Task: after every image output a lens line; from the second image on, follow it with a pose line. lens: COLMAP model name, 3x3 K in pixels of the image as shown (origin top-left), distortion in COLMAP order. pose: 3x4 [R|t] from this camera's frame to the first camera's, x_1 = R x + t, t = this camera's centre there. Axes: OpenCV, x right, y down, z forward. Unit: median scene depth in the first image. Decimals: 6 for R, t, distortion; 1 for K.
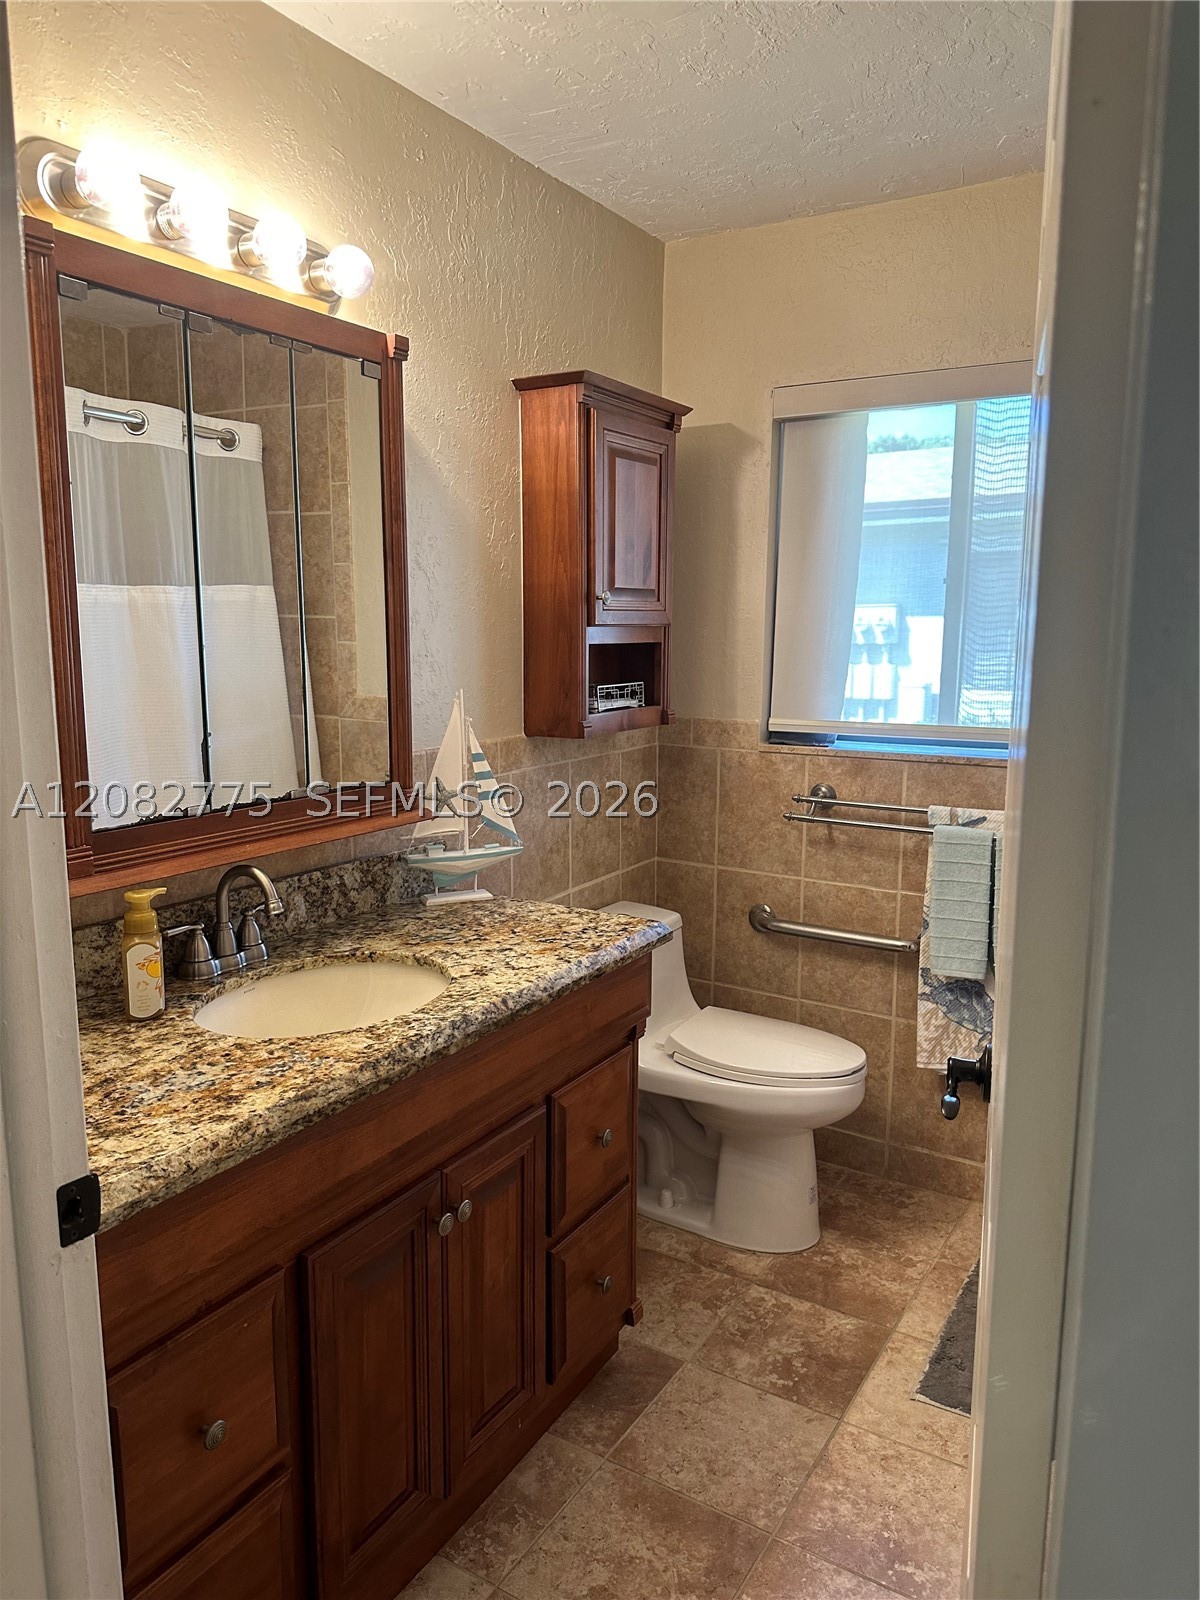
lens RADIAL K [[1121.3, 0, 607.8], [0, 1121.3, 800.6], [0, 0, 1]] dist [0.072178, -0.099972]
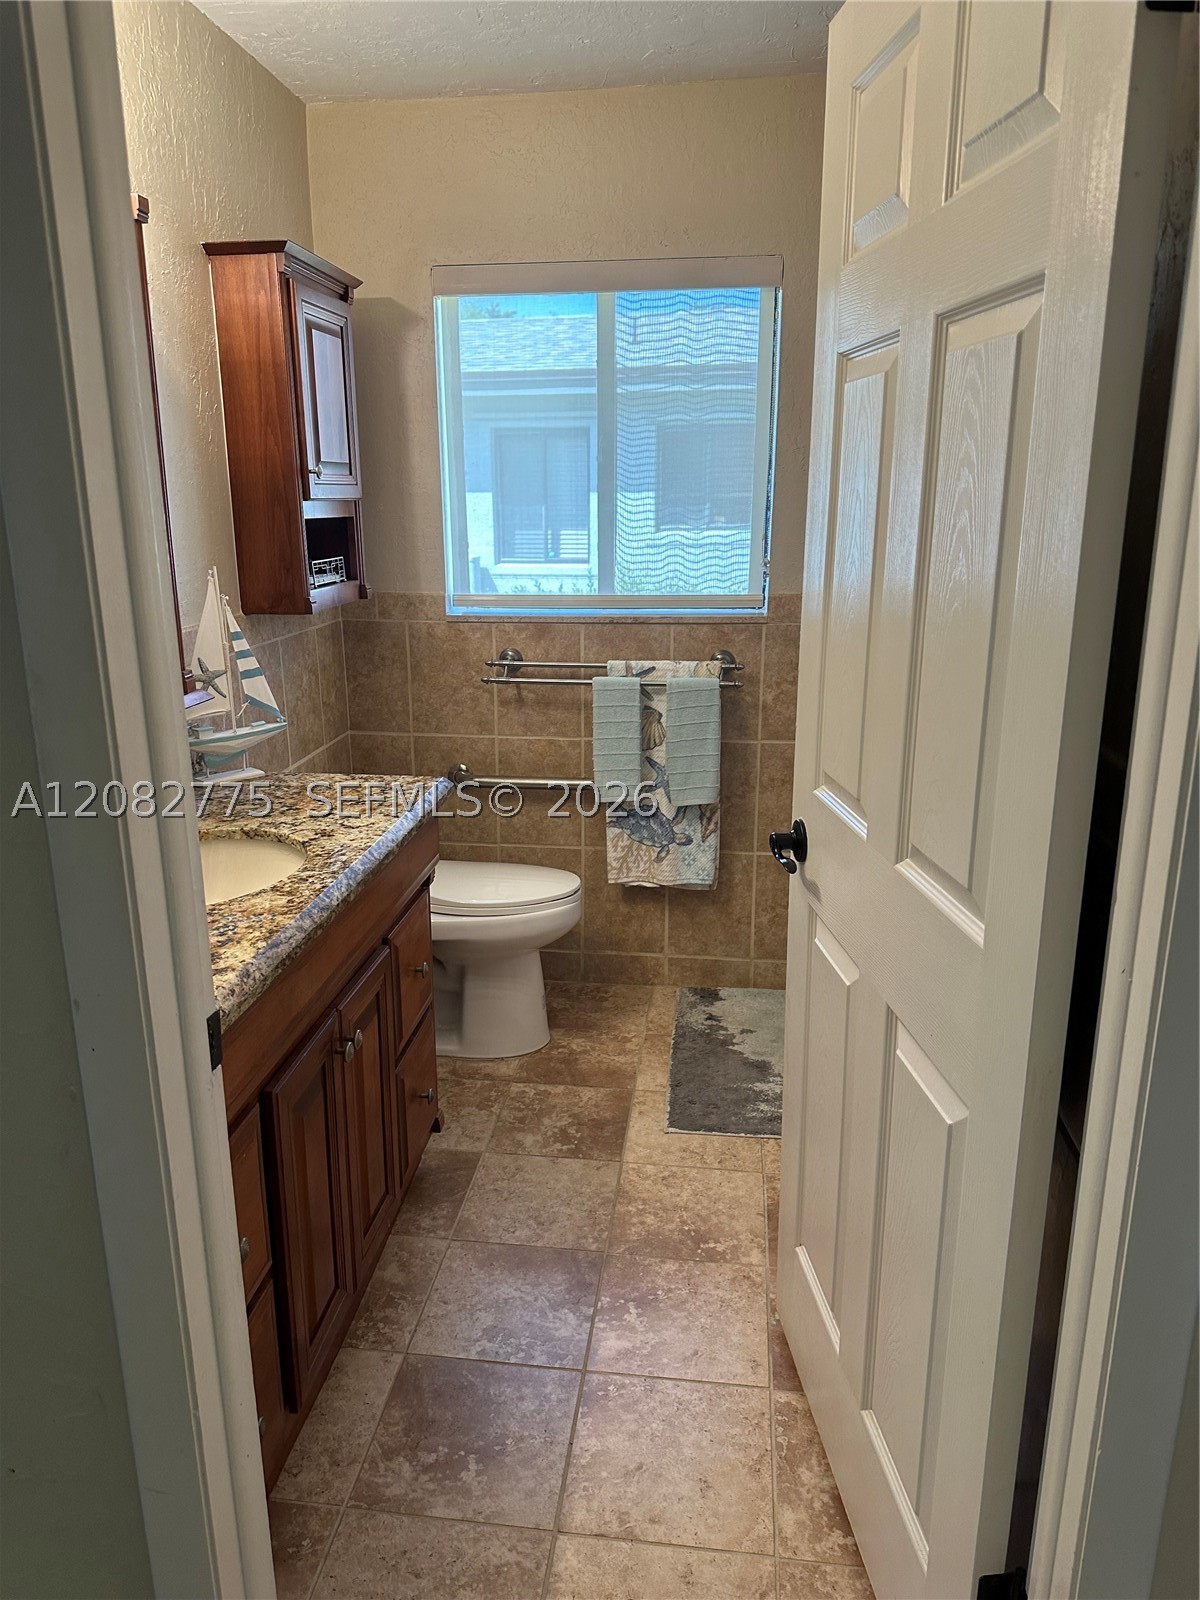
lens RADIAL K [[1121.3, 0, 592.7], [0, 1121.3, 802.3], [0, 0, 1]] dist [0.072178, -0.099972]
pose [[0.912390, -0.117852, 0.391988, -0.214804], [0.075370, 0.989651, 0.122109, 0.008153], [-0.402322, -0.081866, 0.911831, -0.057569]]
